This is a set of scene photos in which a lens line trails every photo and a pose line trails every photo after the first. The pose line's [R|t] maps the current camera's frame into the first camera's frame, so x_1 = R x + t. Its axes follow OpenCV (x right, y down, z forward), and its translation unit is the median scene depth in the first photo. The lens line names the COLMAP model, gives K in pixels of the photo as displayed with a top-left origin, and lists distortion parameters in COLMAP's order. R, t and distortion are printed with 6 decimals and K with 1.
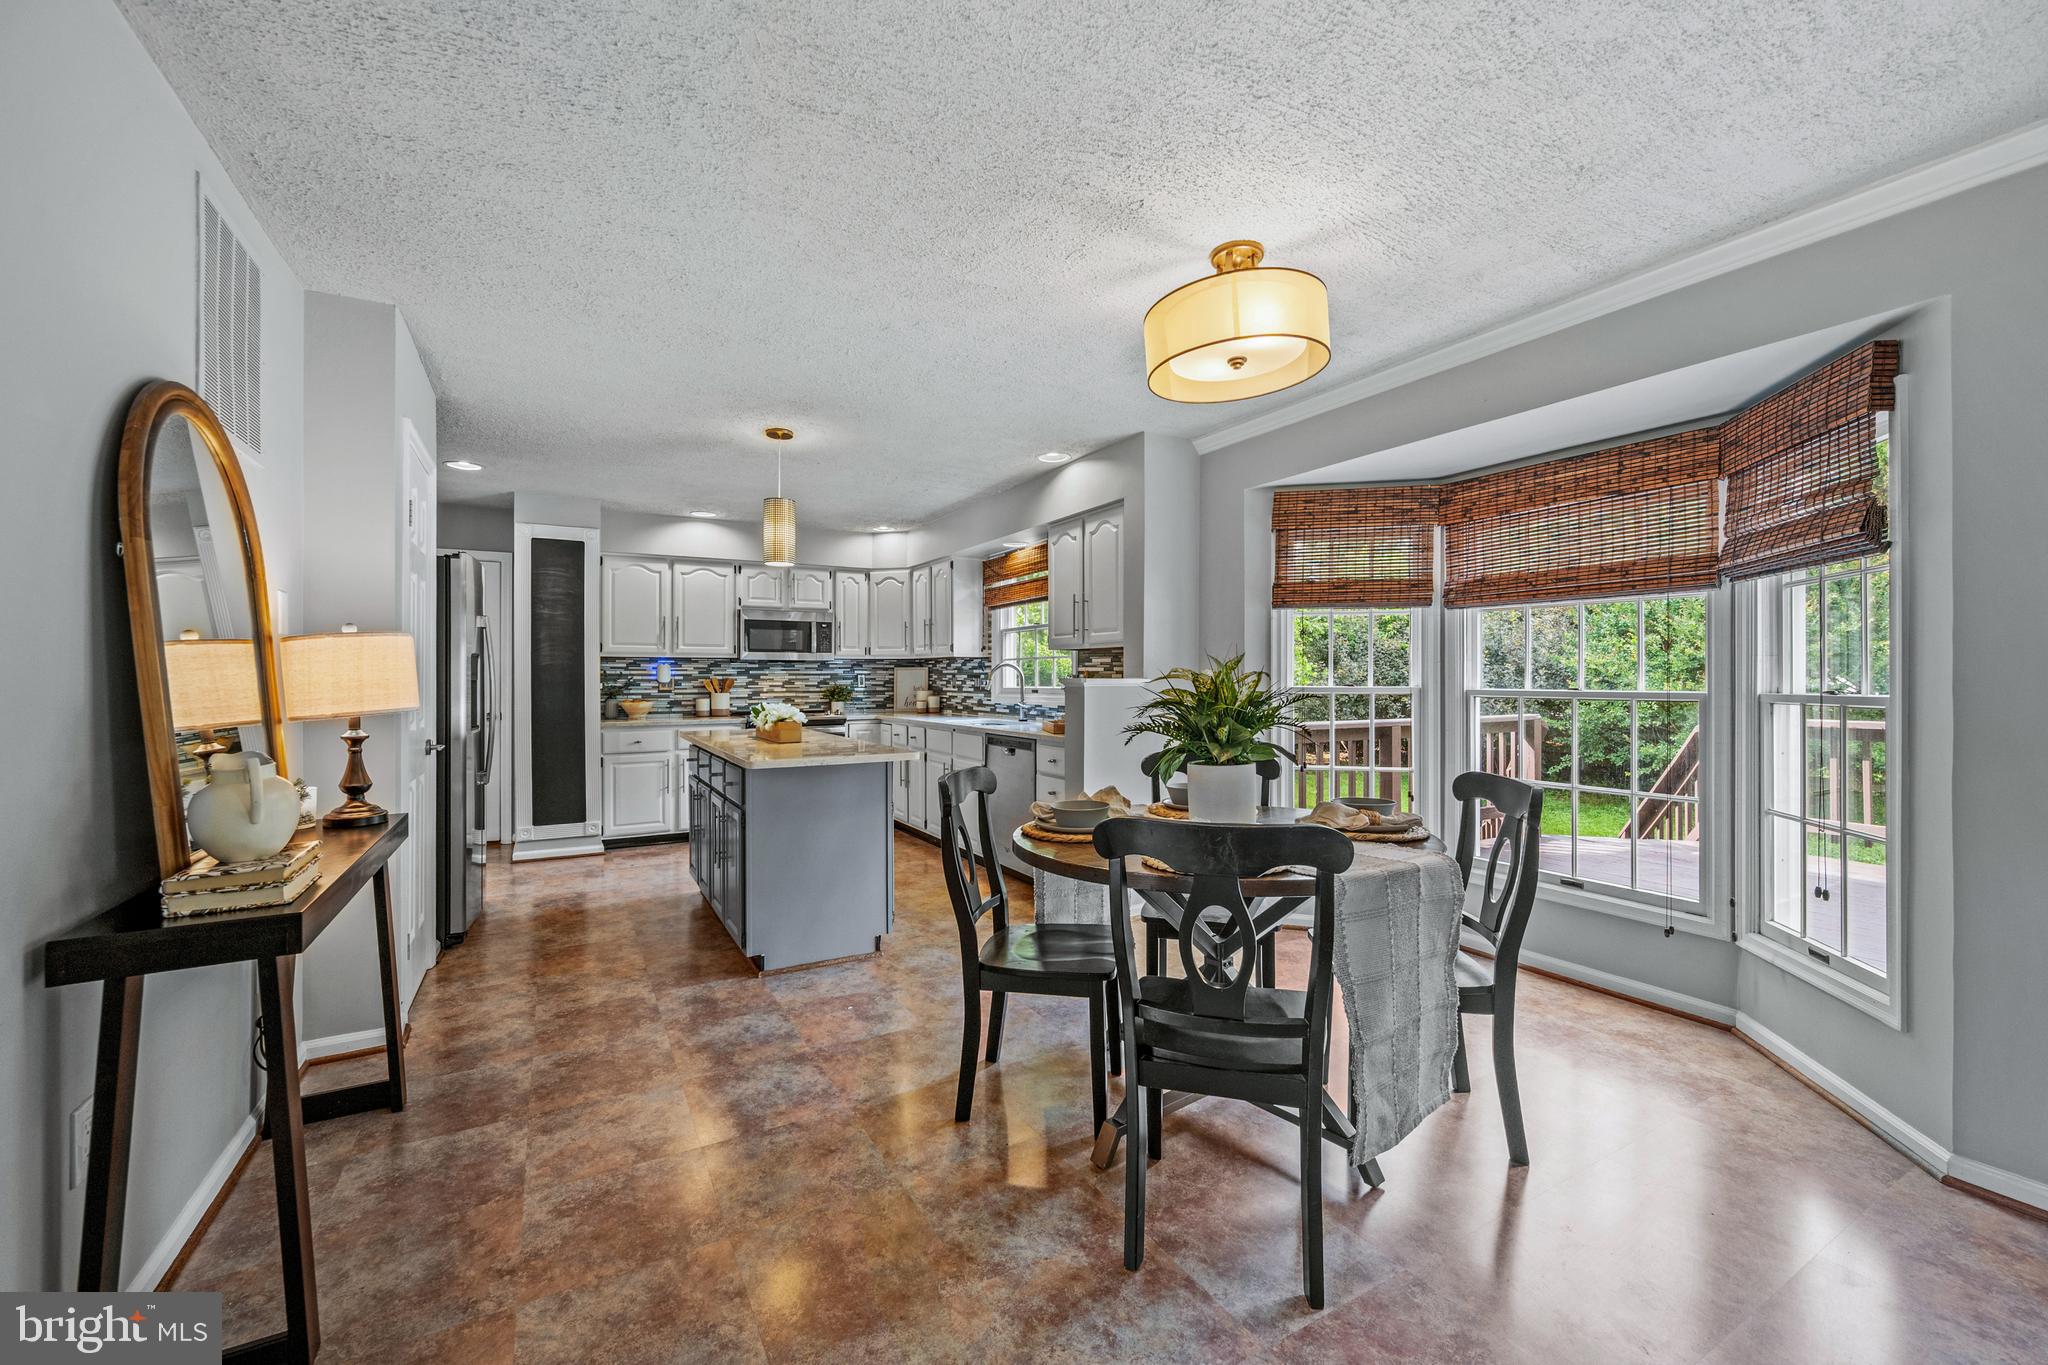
lens RADIAL K [[823.2, 0, 1016.9], [0, 823.2, 674.2], [0, 0, 1]] dist [0.001014, 0.000064]
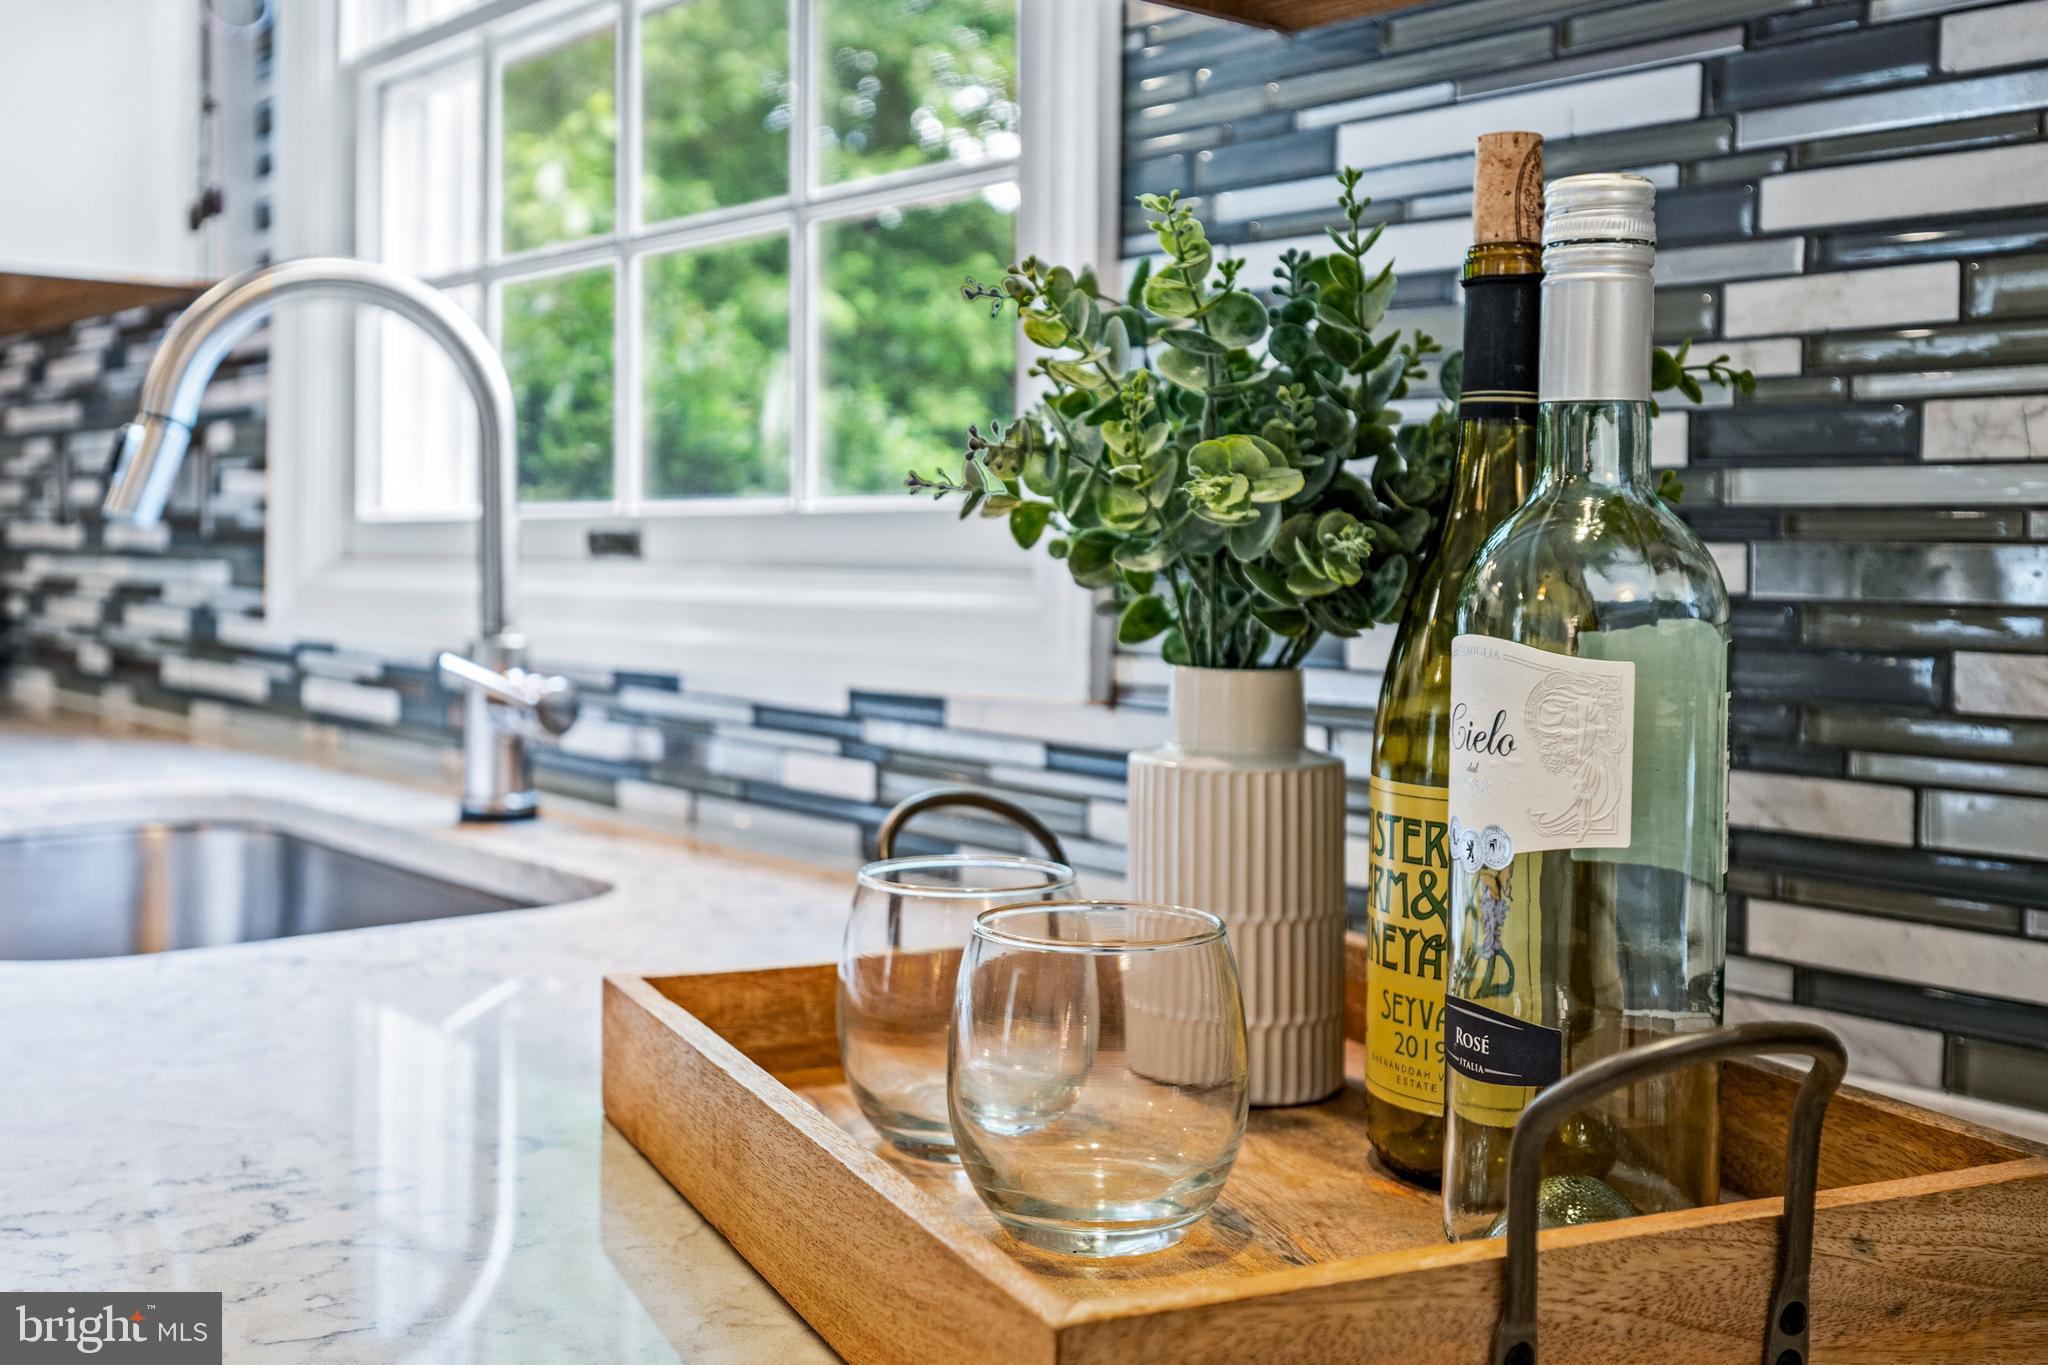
lens RADIAL K [[2081.8, 0, 1024.4], [0, 2081.8, 541.6], [0, 0, 1]] dist [-0.011441, -0.014814]
pose [[0.977817, 0.007975, 0.209309, 0.016052], [-0.009717, 0.999926, 0.007296, 0.016586], [-0.209235, -0.009168, 0.977822, 0.661988]]
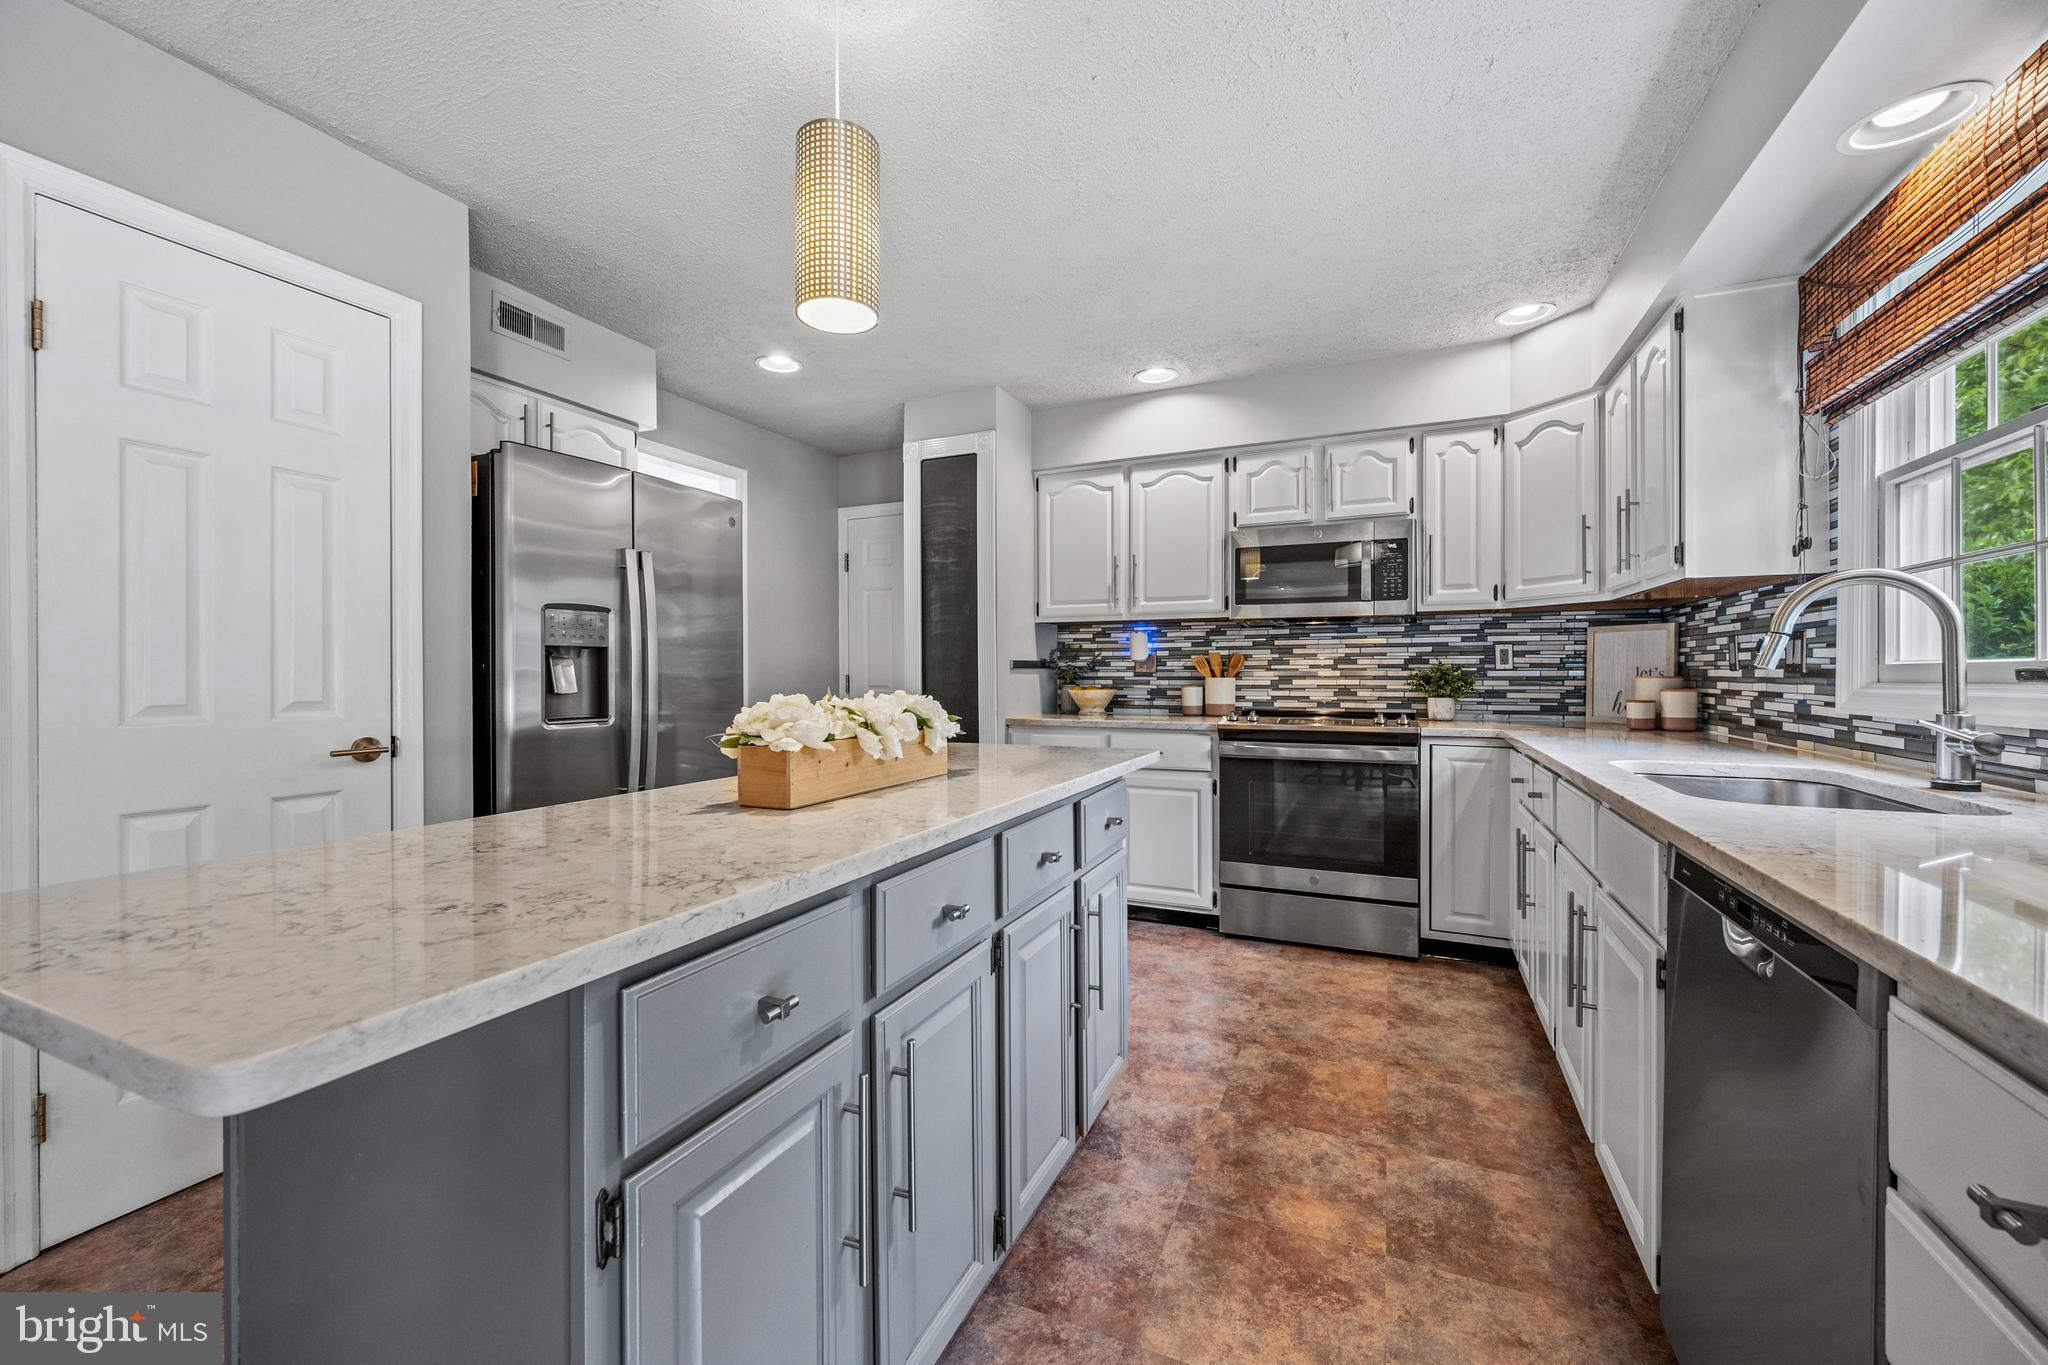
lens RADIAL K [[813.3, 0, 1021.2], [0, 813.3, 676.2], [0, 0, 1]] dist [0.000546, 0.000154]
pose [[0.591944, 0.005564, -0.805960, 0.036500], [0.004317, 0.999940, 0.010074, 0.015949], [0.805967, -0.009442, 0.591884, 0.560309]]
